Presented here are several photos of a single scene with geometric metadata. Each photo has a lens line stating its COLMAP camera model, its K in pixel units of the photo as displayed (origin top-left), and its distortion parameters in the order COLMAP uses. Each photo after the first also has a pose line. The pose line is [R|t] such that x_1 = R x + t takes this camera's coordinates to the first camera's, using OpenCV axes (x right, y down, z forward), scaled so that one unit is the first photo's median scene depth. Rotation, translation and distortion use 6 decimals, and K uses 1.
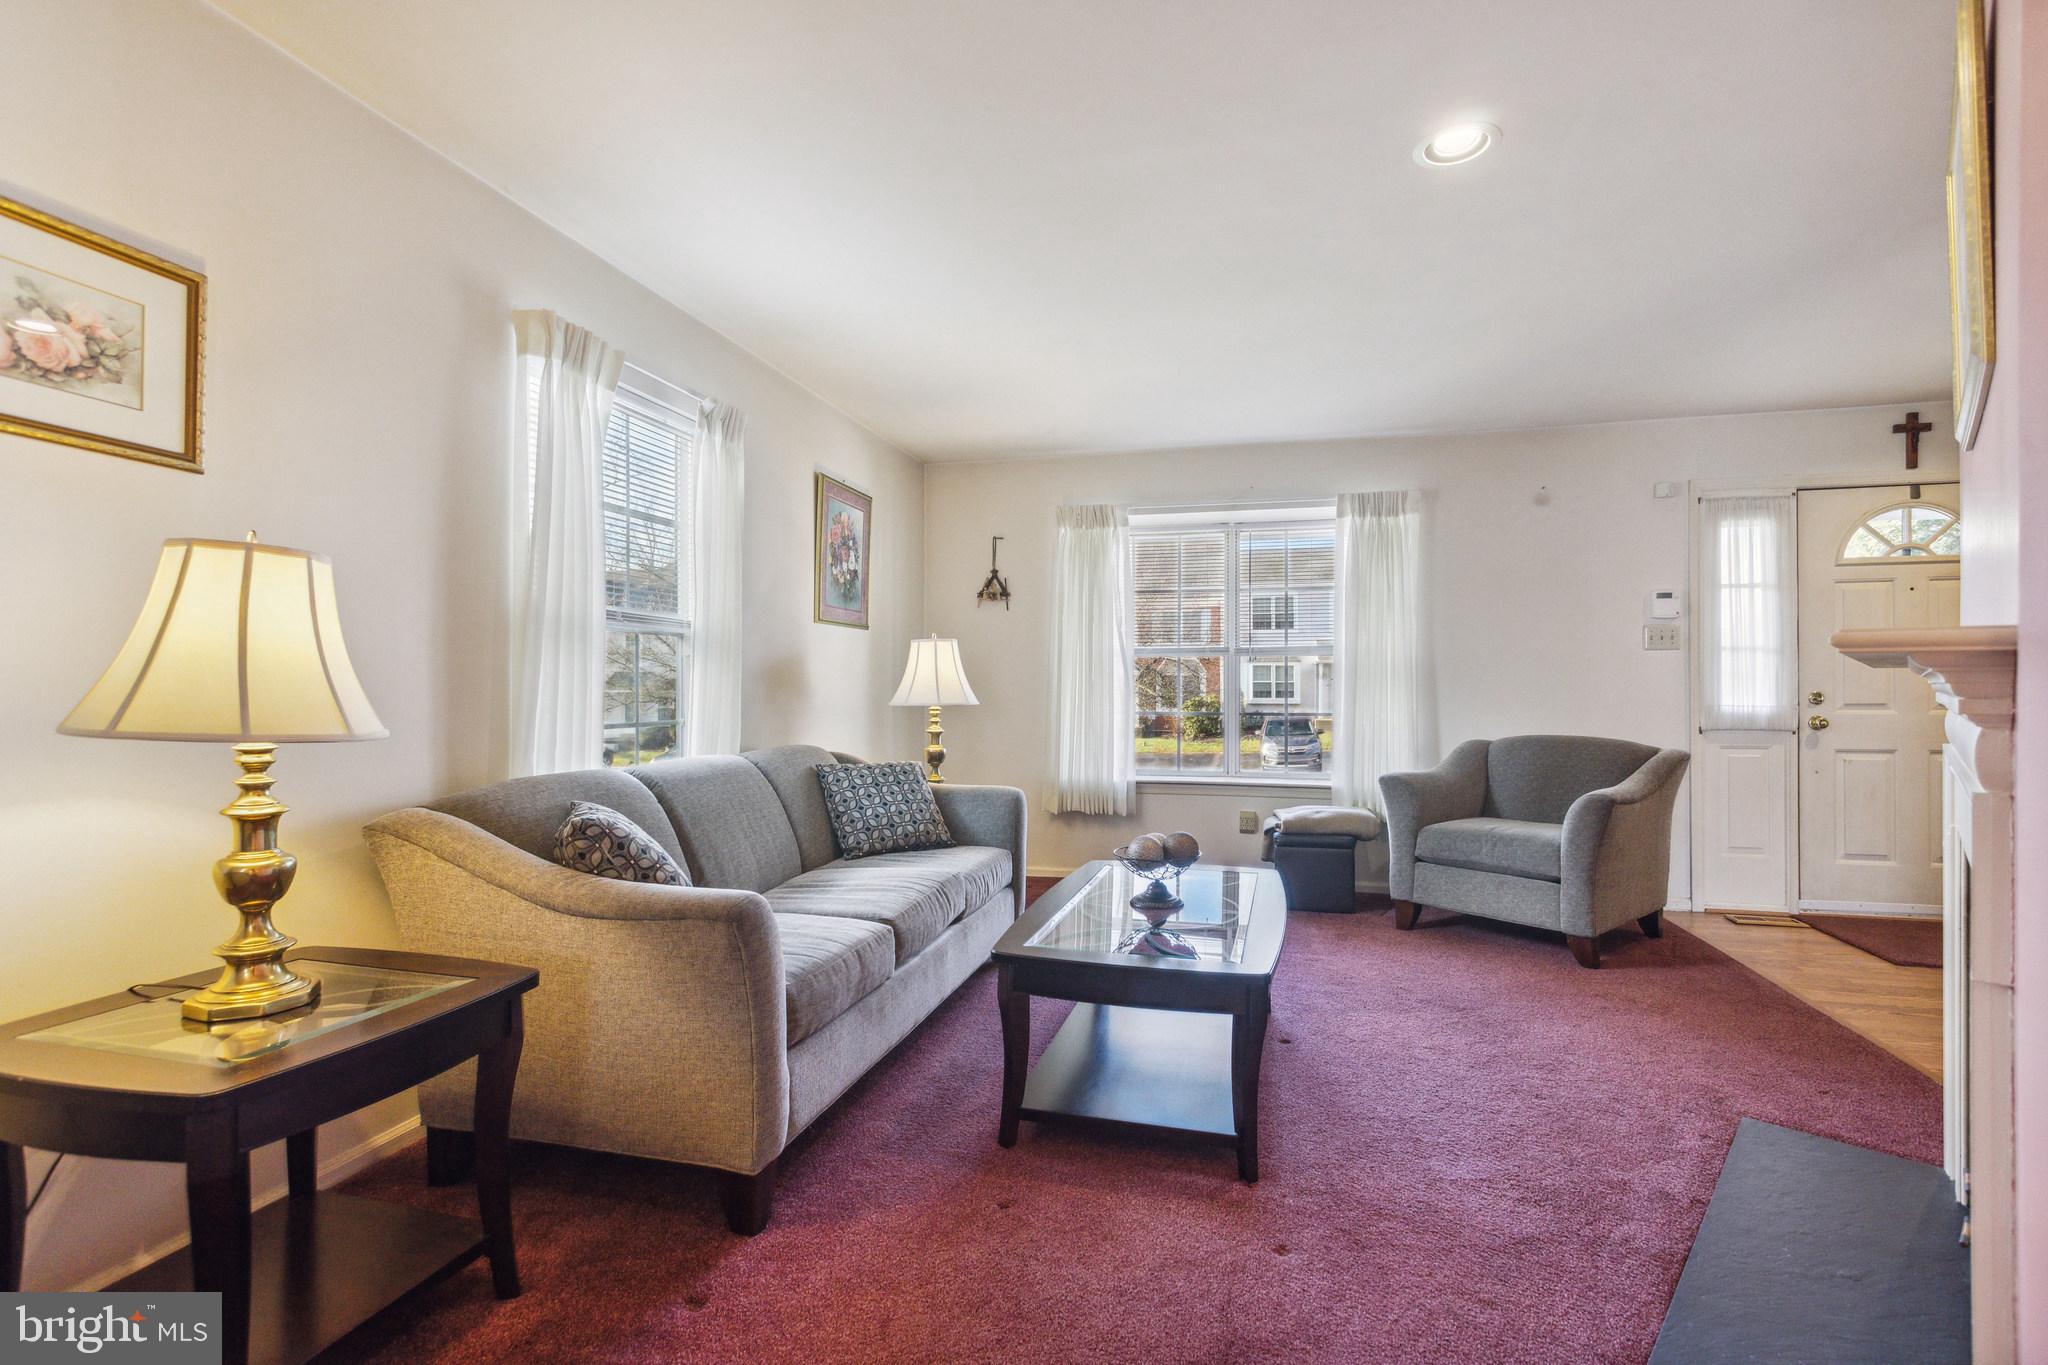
lens RADIAL K [[951.8, 0, 1030.0], [0, 951.8, 686.8], [0, 0, 1]] dist [0.002148, 0.001476]
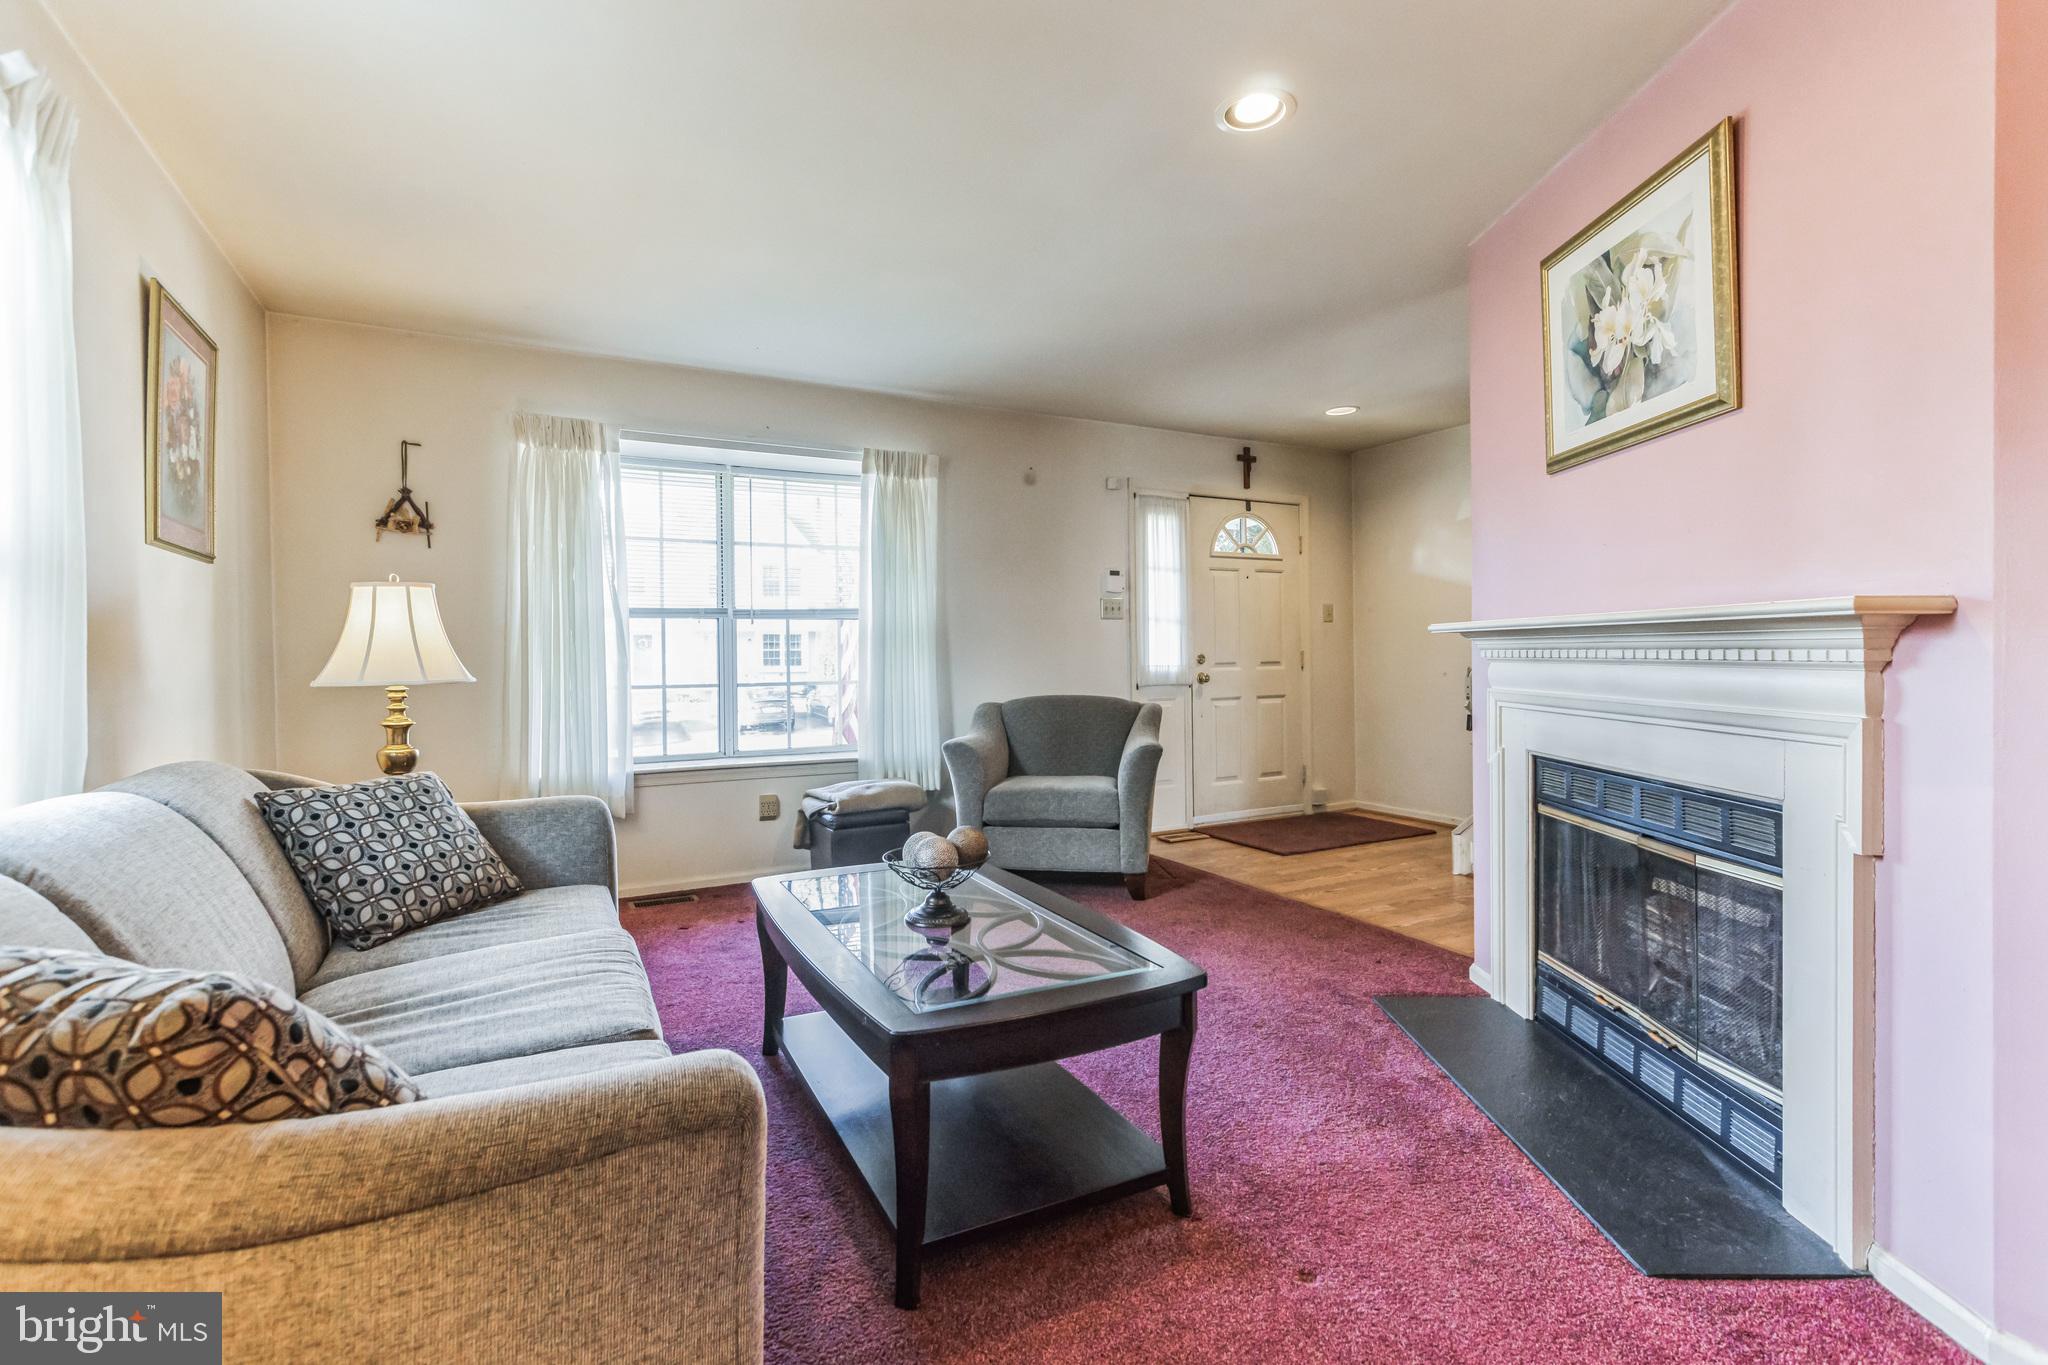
lens RADIAL K [[948.7, 0, 1023.3], [0, 948.7, 667.0], [0, 0, 1]] dist [0.000127, 0.000870]
pose [[0.731172, -0.016357, 0.681997, -0.224707], [0.009302, 0.999859, 0.014007, 0.002481], [-0.682130, -0.003898, 0.731220, 0.227138]]
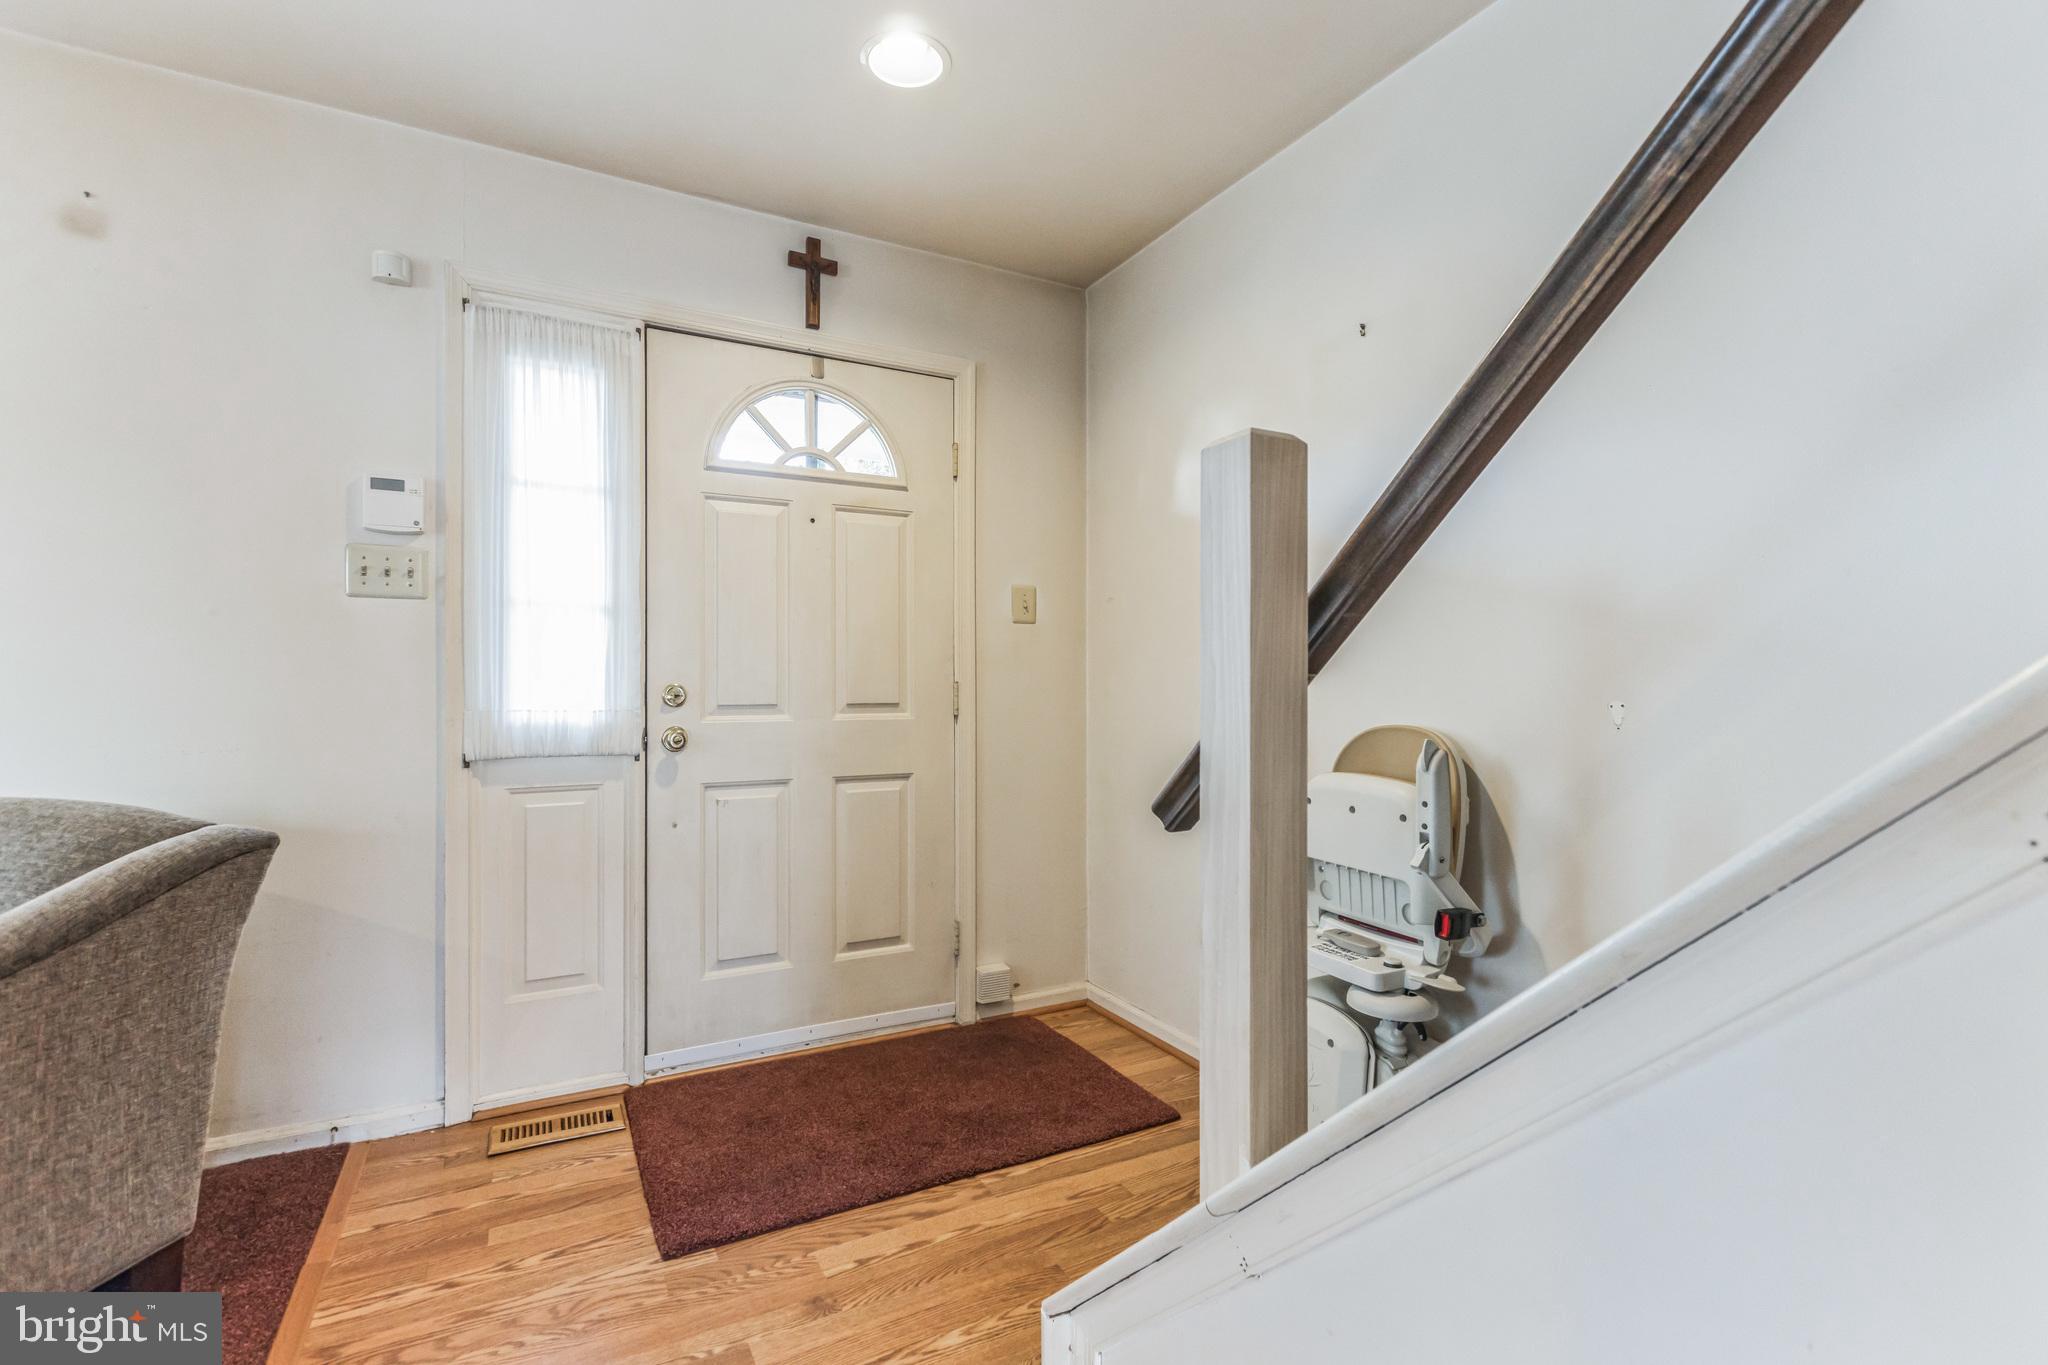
lens RADIAL K [[951.8, 0, 1030.0], [0, 951.8, 686.8], [0, 0, 1]] dist [0.002148, 0.001476]
pose [[0.730157, 0.001091, 0.683279, 0.590355], [-0.001650, 0.999999, 0.000167, 0.005994], [-0.683278, -0.001249, 0.730158, 0.438284]]
